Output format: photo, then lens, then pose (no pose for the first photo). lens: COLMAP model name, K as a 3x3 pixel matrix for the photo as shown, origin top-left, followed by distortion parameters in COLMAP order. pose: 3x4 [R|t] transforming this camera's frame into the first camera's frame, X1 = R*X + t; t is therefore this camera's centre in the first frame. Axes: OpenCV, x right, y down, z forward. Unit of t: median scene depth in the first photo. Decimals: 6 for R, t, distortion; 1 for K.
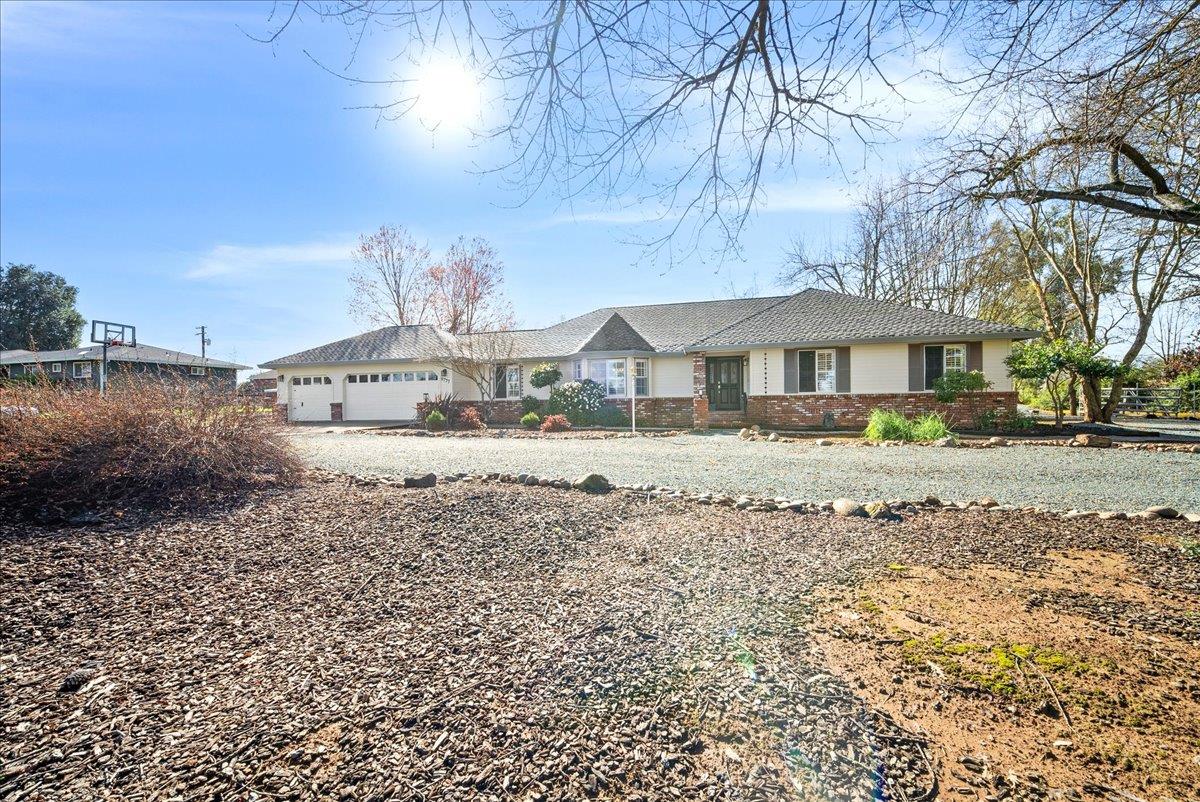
lens RADIAL K [[422.3, 0, 606.2], [0, 422.3, 405.1], [0, 0, 1]] dist [-0.001508, -0.001874]
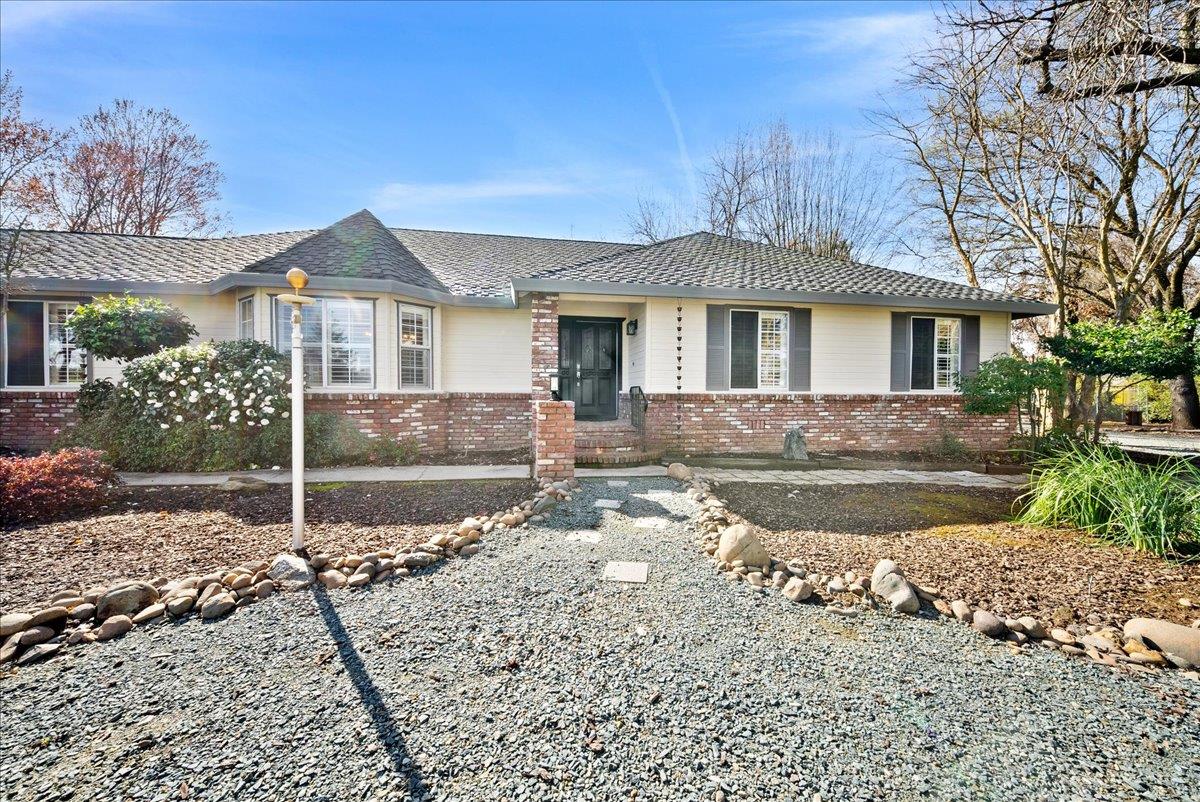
lens RADIAL K [[422.3, 0, 606.5], [0, 422.3, 400.0], [0, 0, 1]] dist [-0.001508, -0.001874]
pose [[0.922980, 0.009969, 0.384718, 0.111993], [-0.014517, 0.999855, 0.008919, -0.018591], [-0.384573, -0.013817, 0.922991, 0.574249]]
